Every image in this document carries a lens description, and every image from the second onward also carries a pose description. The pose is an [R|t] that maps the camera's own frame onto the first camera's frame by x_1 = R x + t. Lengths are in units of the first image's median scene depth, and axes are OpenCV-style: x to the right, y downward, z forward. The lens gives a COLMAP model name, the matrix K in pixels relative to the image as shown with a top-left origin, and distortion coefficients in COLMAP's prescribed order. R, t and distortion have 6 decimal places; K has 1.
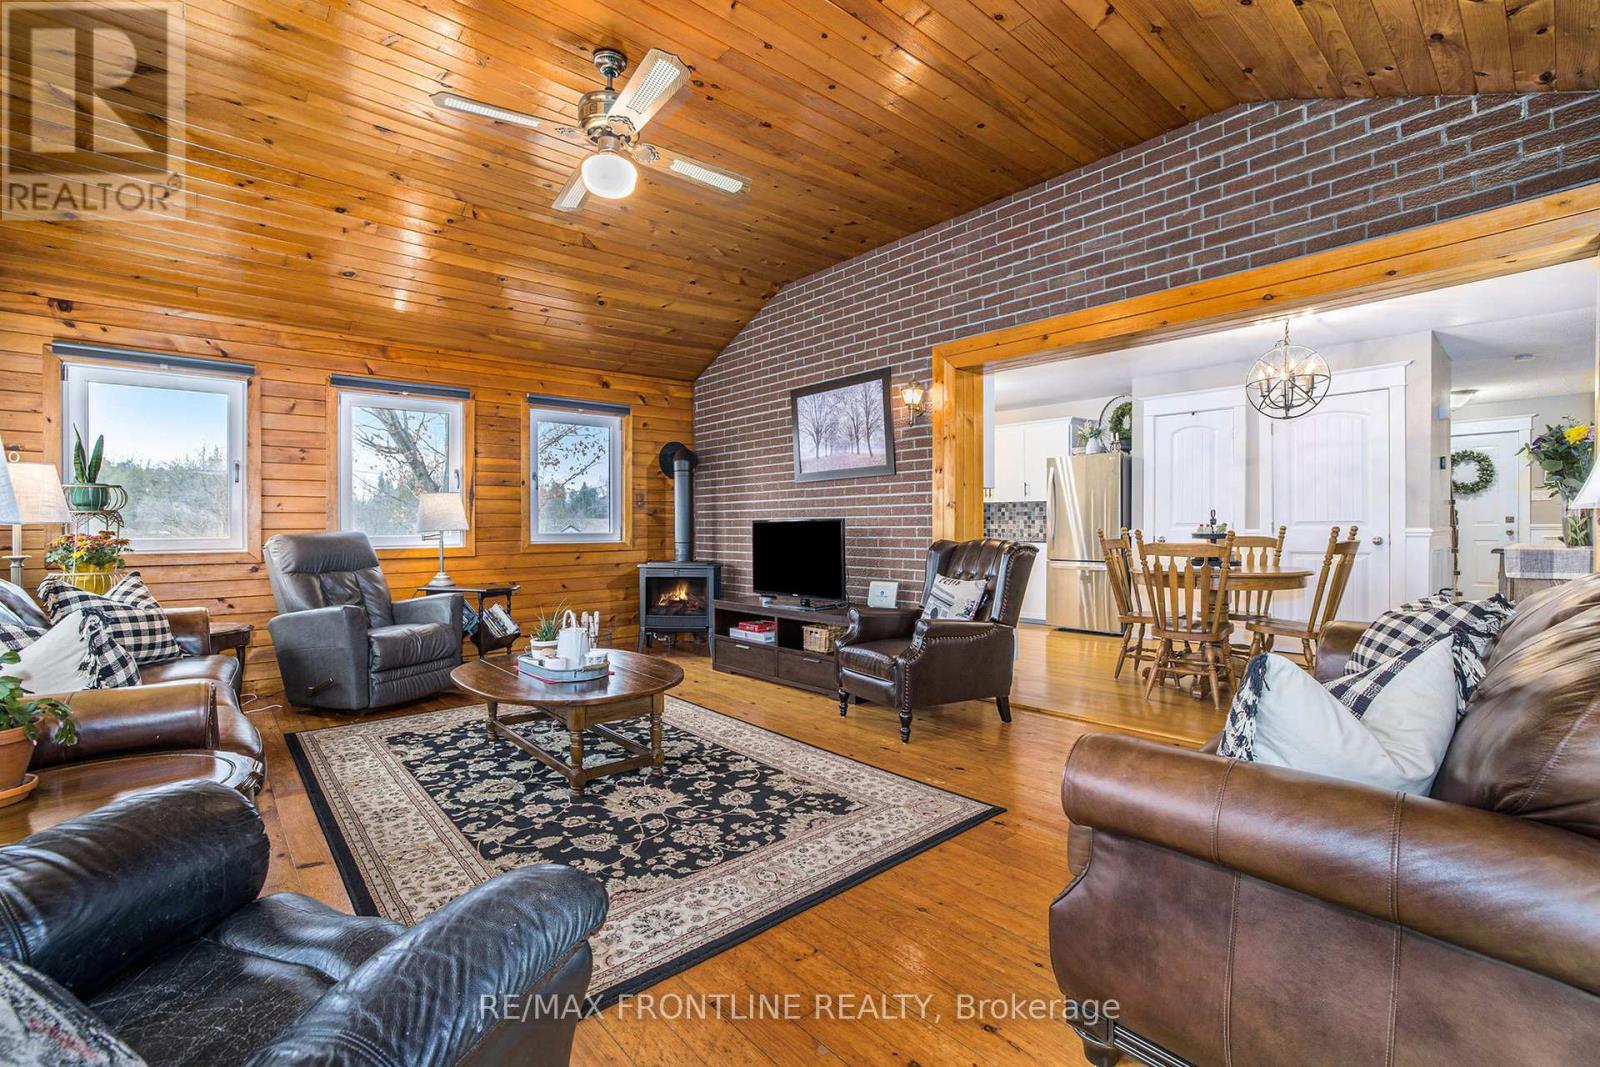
lens RADIAL K [[691.8, 0, 796.4], [0, 691.8, 523.6], [0, 0, 1]] dist [-0.038102, 0.000066]
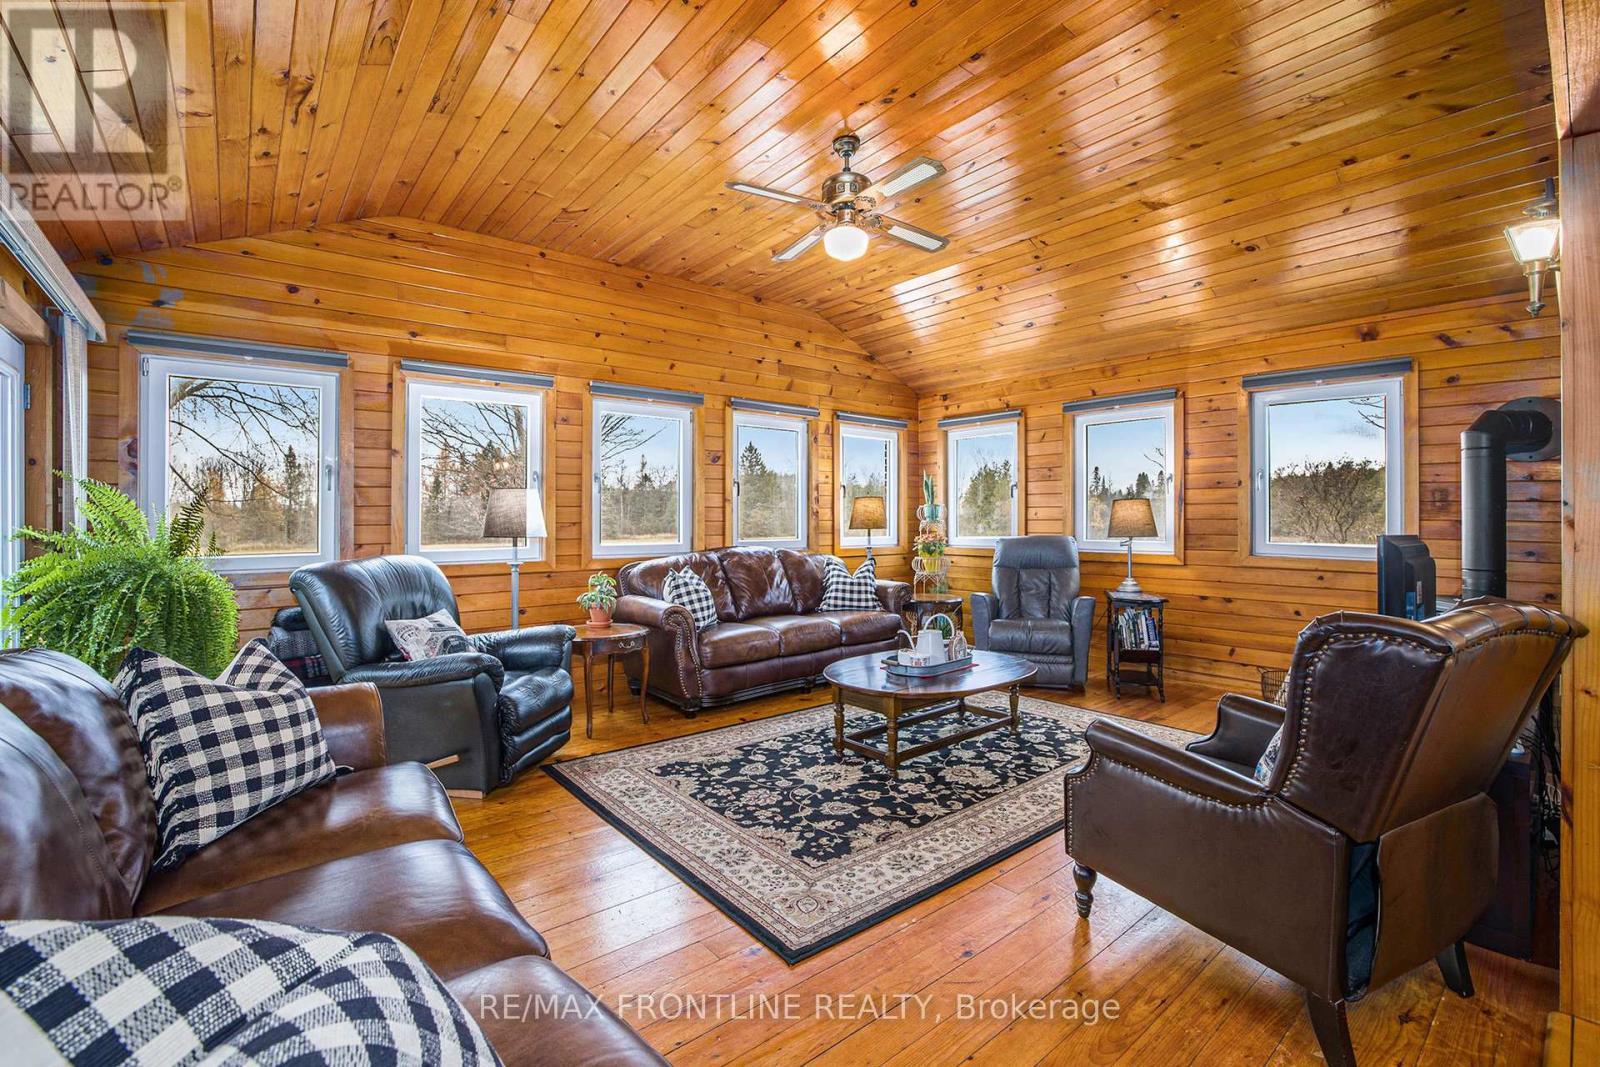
lens RADIAL K [[691.8, 0, 796.4], [0, 691.8, 523.6], [0, 0, 1]] dist [-0.038102, 0.000066]
pose [[-0.034316, -0.000020, -0.999411, 0.889404], [0.005937, 0.999982, -0.000223, -0.023491], [0.999393, -0.005941, -0.034315, 0.926084]]
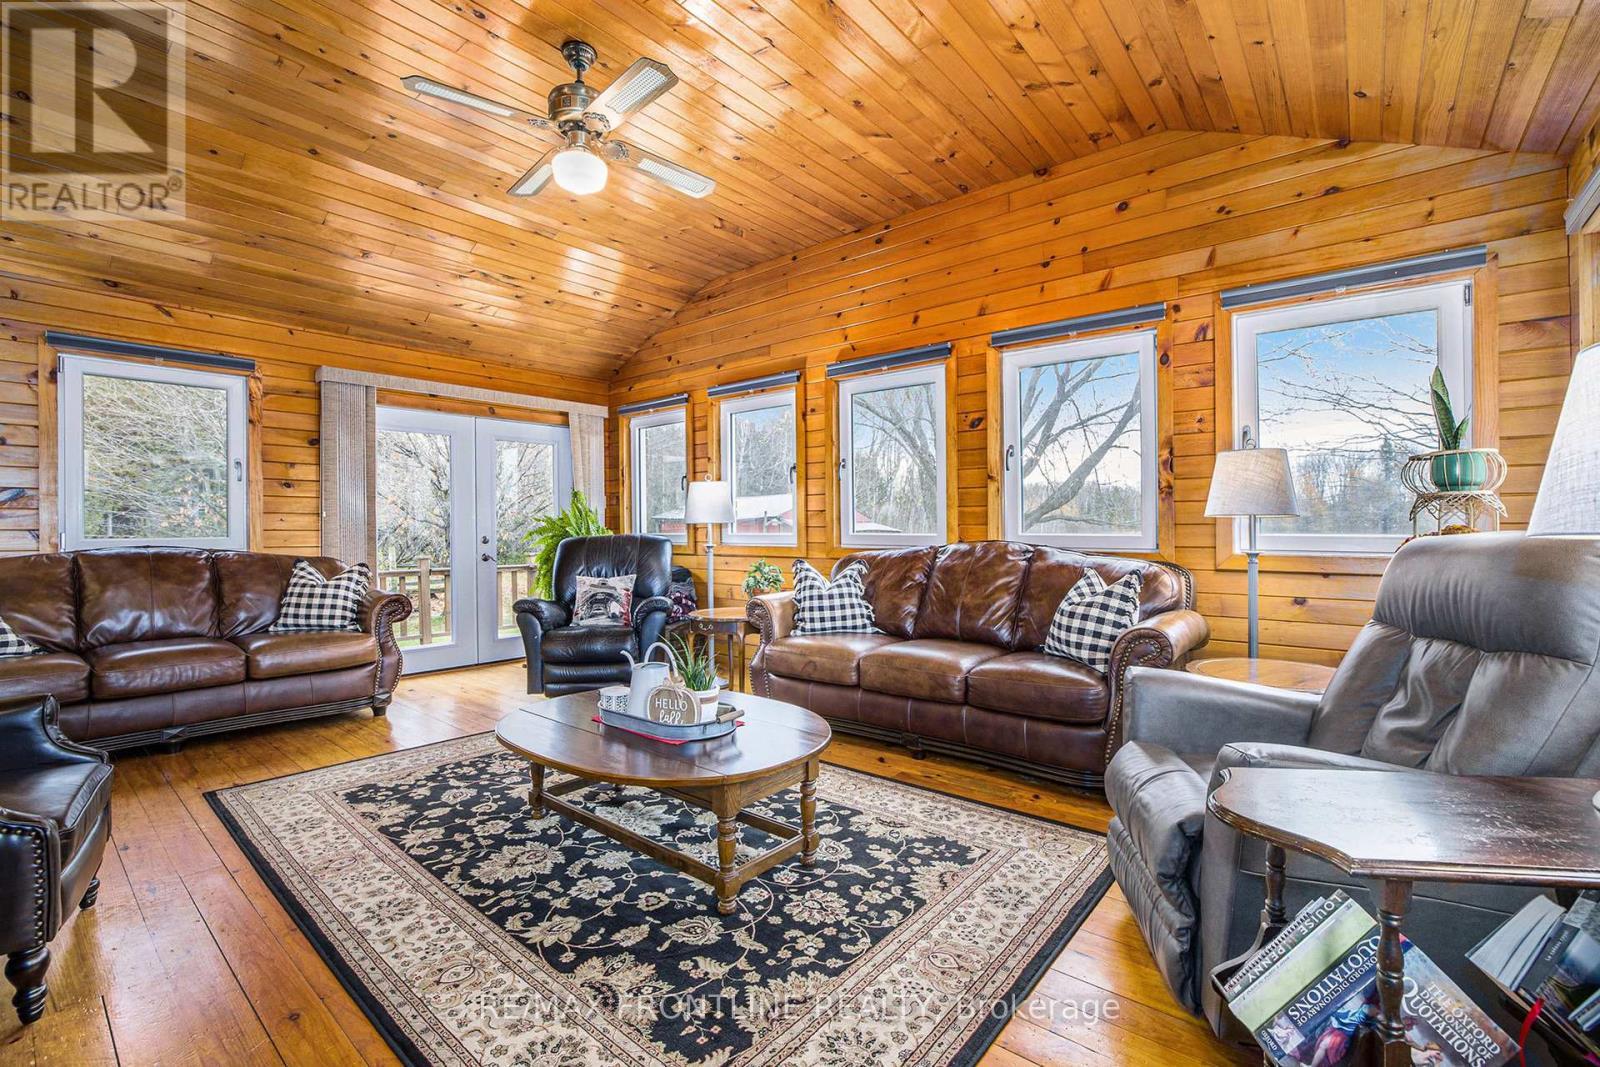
lens RADIAL K [[682.0, 0, 807.3], [0, 682.0, 539.4], [0, 0, 1]] dist [-0.041899, 0.012189]
pose [[-0.986312, 0.010786, -0.164535, -0.416595], [0.007743, 0.999787, 0.019129, 0.004603], [0.164706, 0.017593, -0.986186, 1.956255]]
